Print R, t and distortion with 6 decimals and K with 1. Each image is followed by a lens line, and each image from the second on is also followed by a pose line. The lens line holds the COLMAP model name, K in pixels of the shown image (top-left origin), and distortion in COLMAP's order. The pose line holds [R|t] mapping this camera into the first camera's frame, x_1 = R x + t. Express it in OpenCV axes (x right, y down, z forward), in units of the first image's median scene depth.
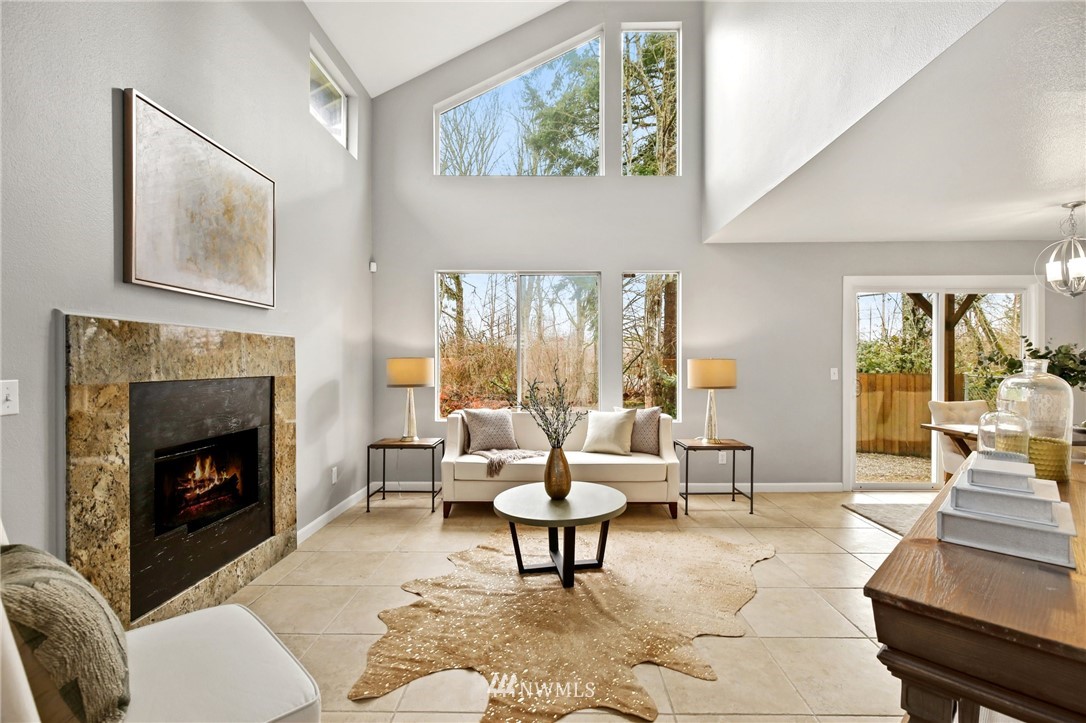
lens RADIAL K [[498.7, 0, 550.2], [0, 498.7, 367.6], [0, 0, 1]] dist [-0.000425, 0.000278]
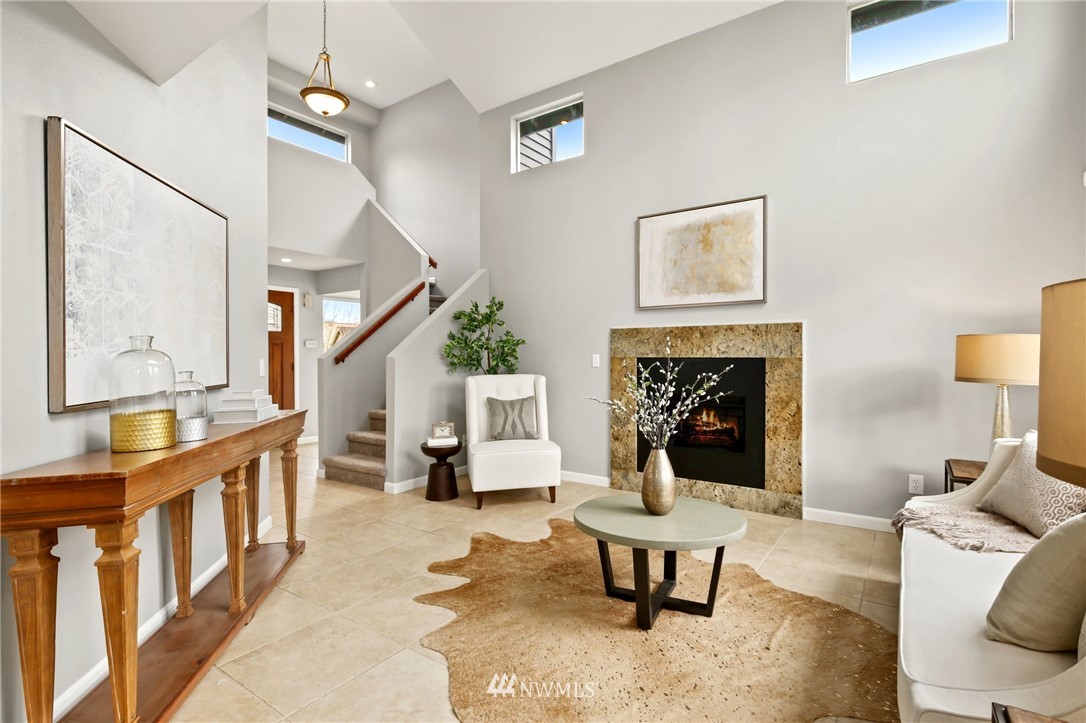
lens RADIAL K [[498.7, 0, 550.0], [0, 498.7, 354.7], [0, 0, 1]] dist [-0.000425, 0.000278]
pose [[-0.554946, 0.000291, -0.831886, 0.829054], [-0.006042, 0.999972, 0.004380, 0.009001], [0.831864, 0.007457, -0.554929, 1.388531]]
